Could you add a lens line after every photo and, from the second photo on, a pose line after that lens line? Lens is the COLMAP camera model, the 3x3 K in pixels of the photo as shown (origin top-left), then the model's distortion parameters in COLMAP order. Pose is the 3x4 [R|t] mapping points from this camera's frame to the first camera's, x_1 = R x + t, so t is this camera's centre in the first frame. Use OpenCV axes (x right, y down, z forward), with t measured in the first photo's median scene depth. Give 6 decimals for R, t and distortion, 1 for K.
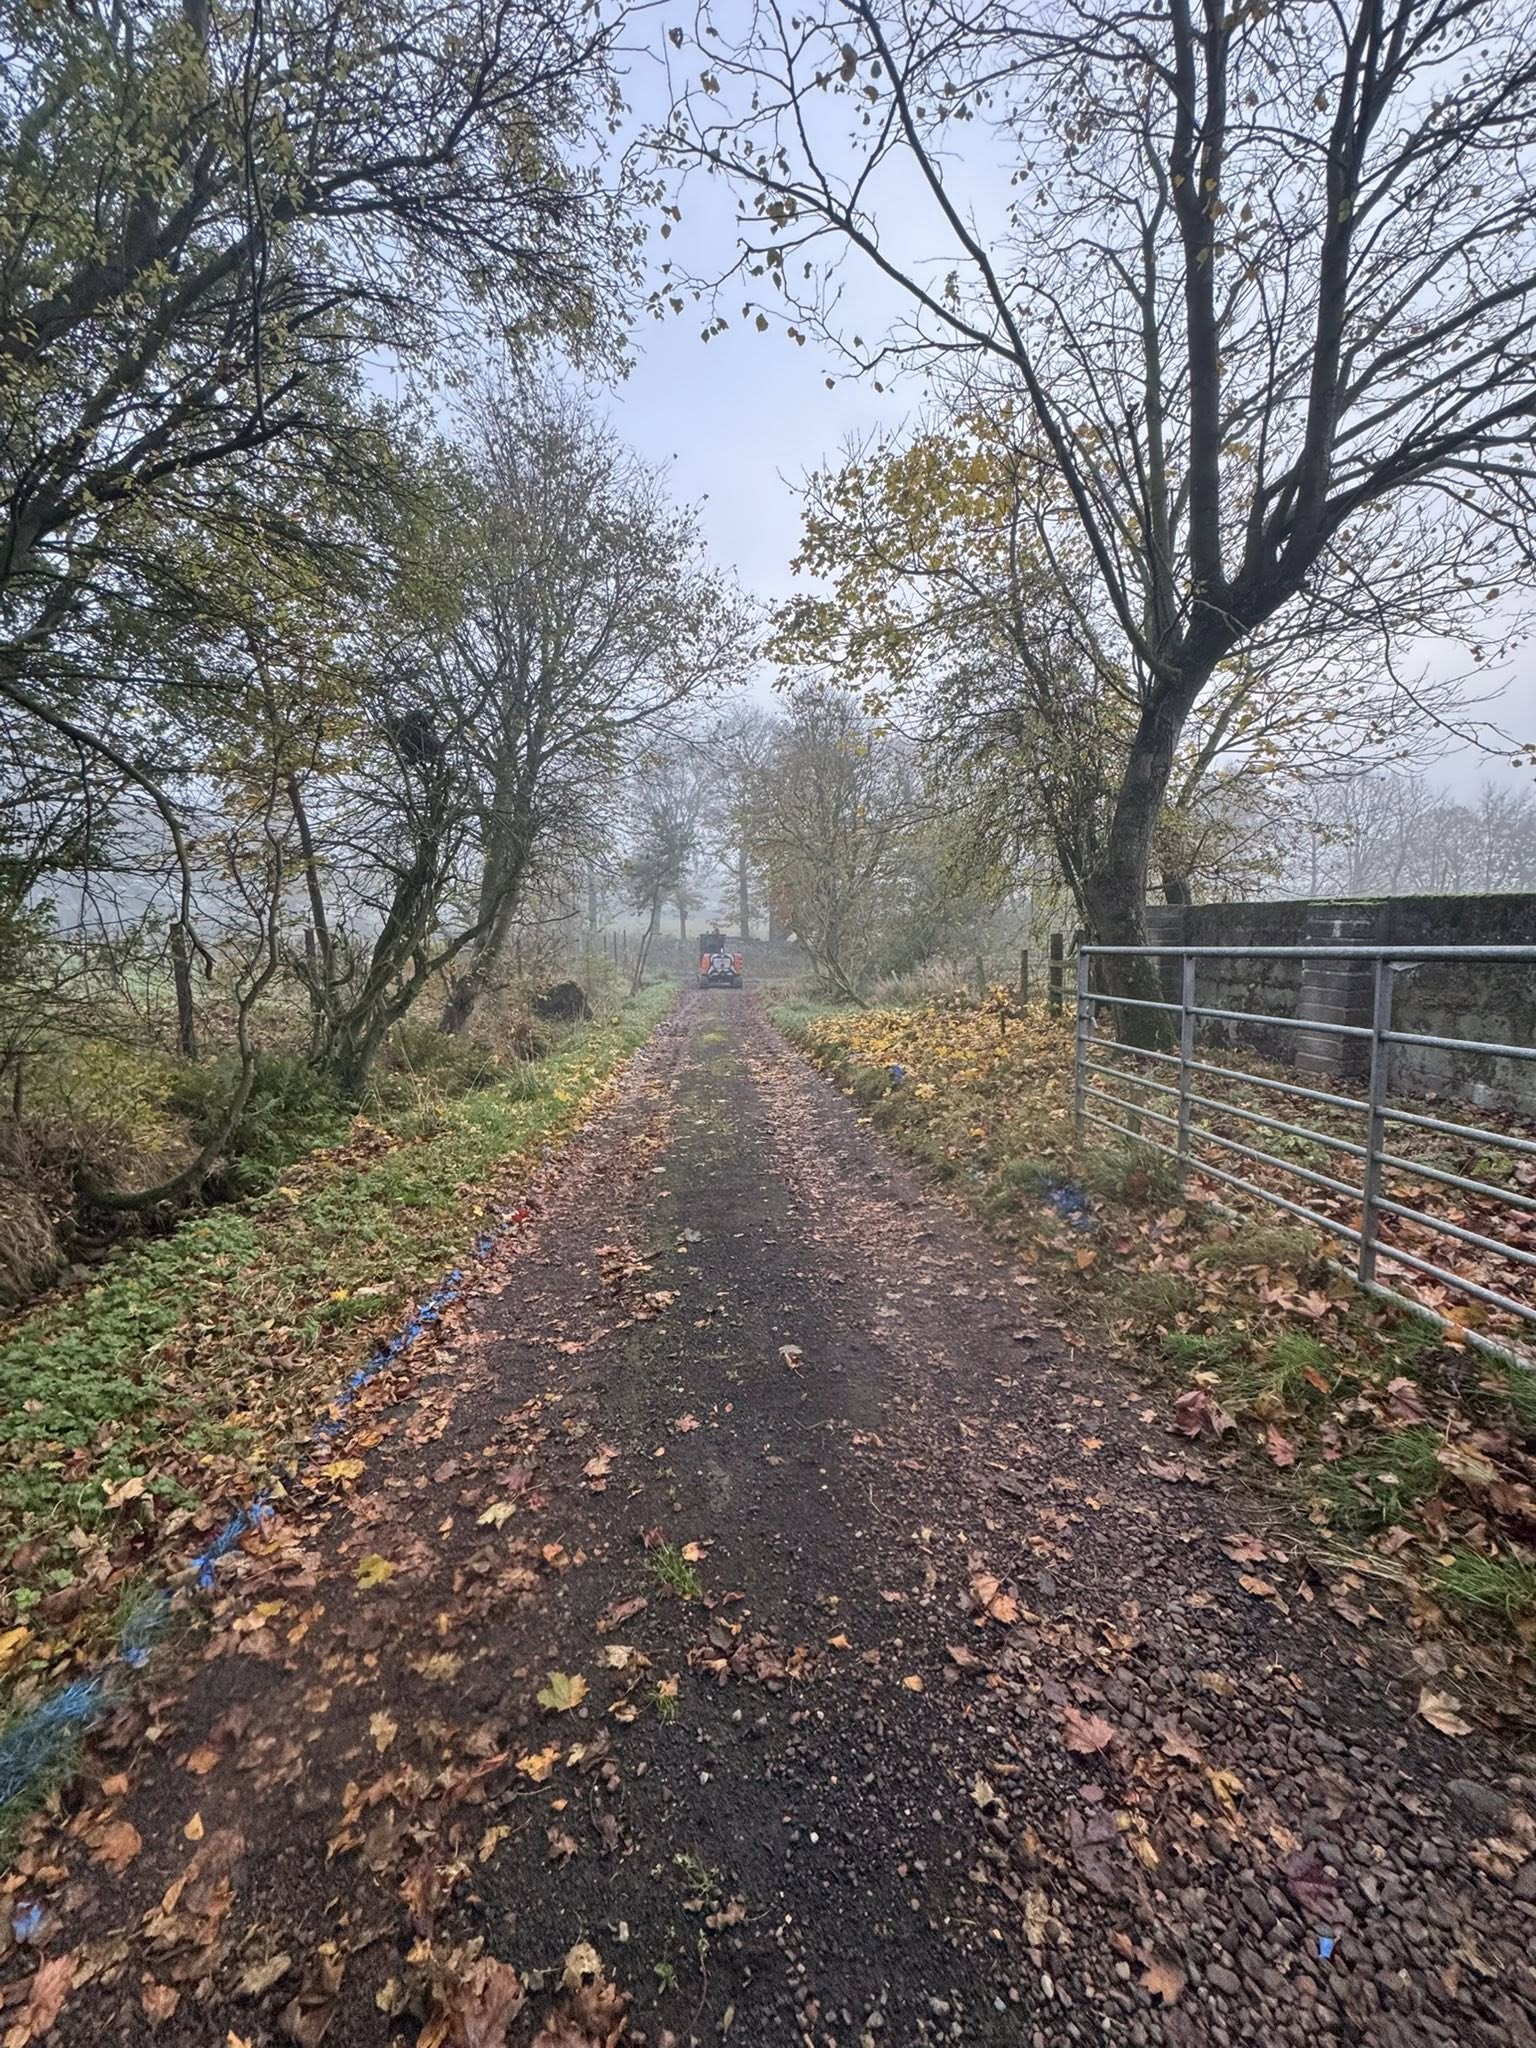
lens RADIAL K [[805.7, 0, 768.0], [0, 805.7, 1024.0], [0, 0, 1]] dist [-0.000028, -0.000084]
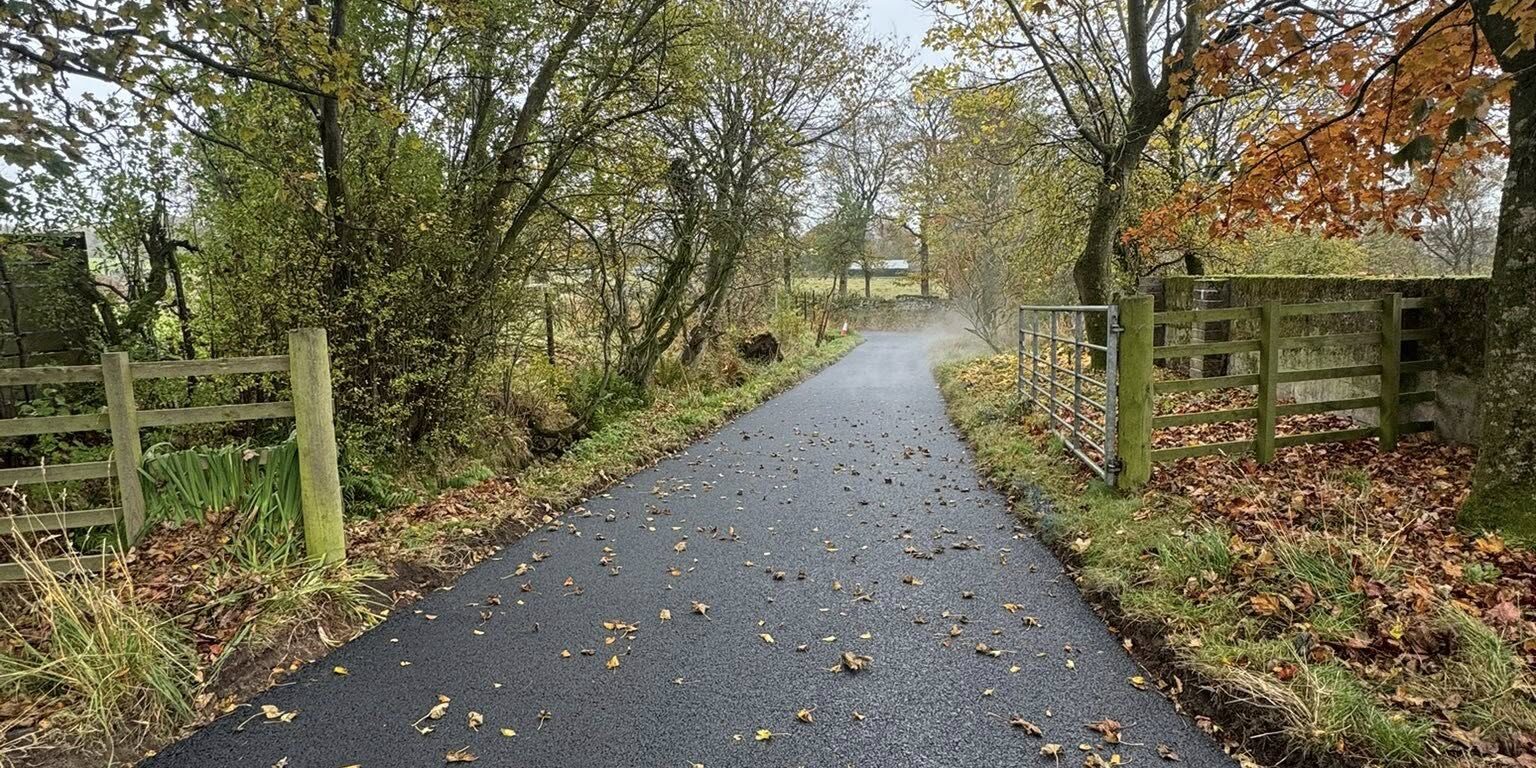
lens RADIAL K [[805.7, 0, 768.0], [0, 805.7, 384.0], [0, 0, 1]] dist [-0.000001, -0.000105]
pose [[0.971698, 0.019186, -0.235445, 0.083271], [-0.018494, 0.999816, 0.005150, 0.031894], [0.235500, -0.000650, 0.971874, -0.348333]]
